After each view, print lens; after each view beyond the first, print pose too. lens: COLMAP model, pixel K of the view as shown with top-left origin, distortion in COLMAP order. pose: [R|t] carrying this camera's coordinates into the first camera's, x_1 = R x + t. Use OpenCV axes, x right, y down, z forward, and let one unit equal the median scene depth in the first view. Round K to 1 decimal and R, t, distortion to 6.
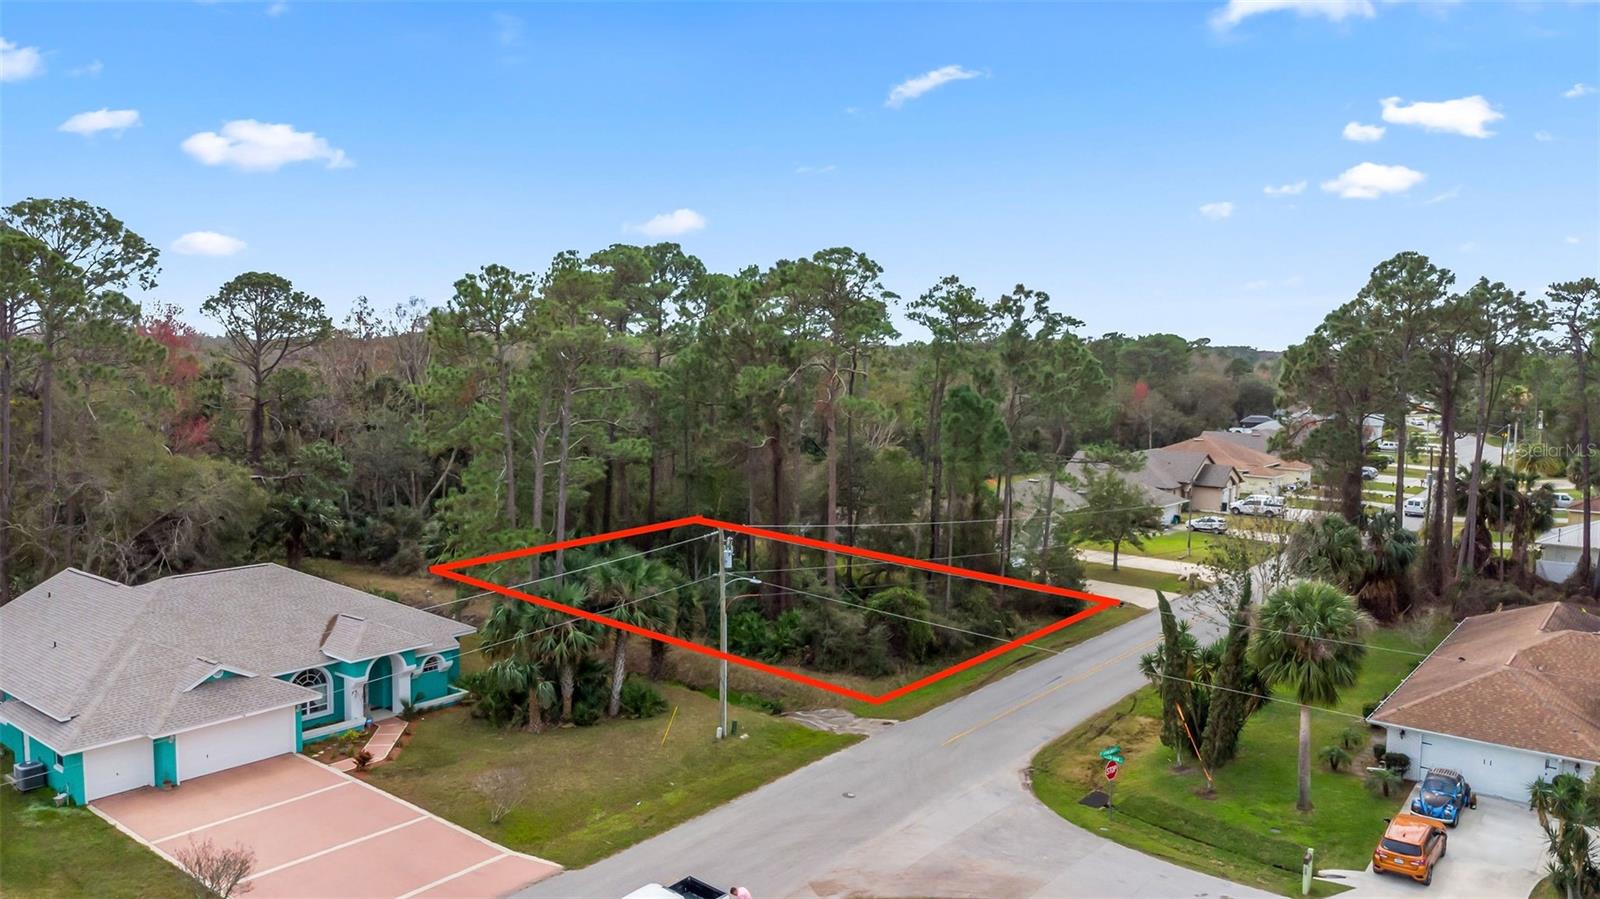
lens RADIAL K [[1182.1, 0, 797.7], [0, 1182.1, 469.8], [0, 0, 1]] dist [0.032355, -0.064817]
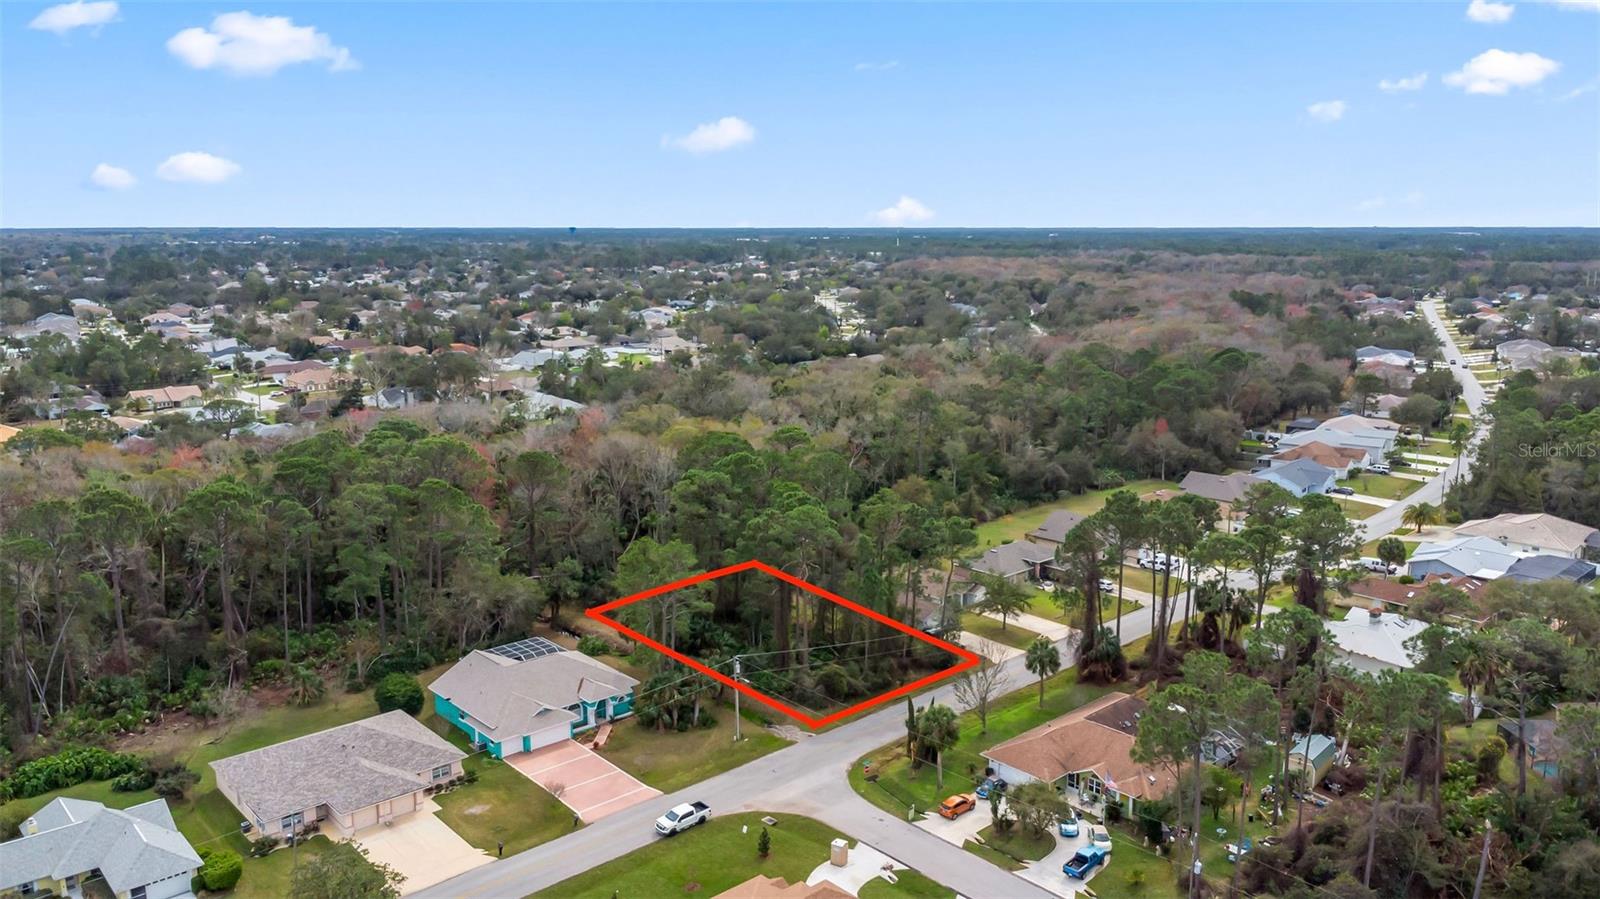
lens RADIAL K [[1182.1, 0, 797.7], [0, 1182.1, 469.8], [0, 0, 1]] dist [0.032355, -0.064817]
pose [[0.987089, 0.023215, -0.158481, 0.432166], [-0.008434, 0.995602, 0.093307, -0.553849], [0.159950, -0.090766, 0.982943, -1.317527]]
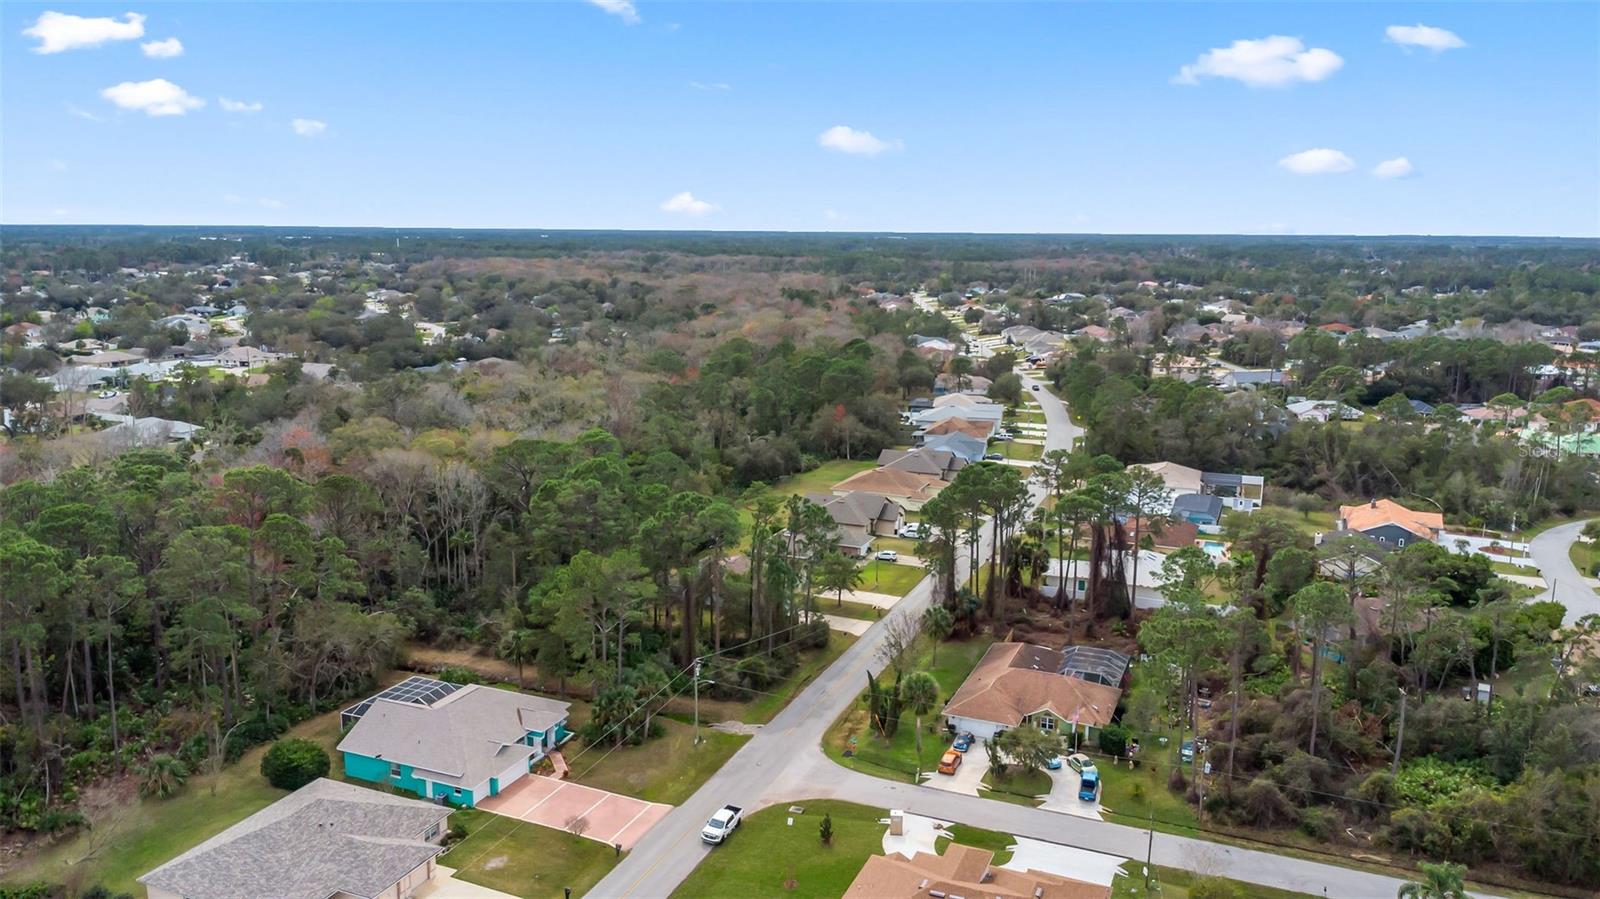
lens RADIAL K [[1163.9, 0, 822.9], [0, 1163.9, 419.5], [0, 0, 1]] dist [0.000054, 0.001564]
pose [[0.961513, -0.044116, 0.271195, -0.430061], [0.029276, 0.997856, 0.058528, -0.563777], [-0.273196, -0.048336, 0.960743, -1.315883]]
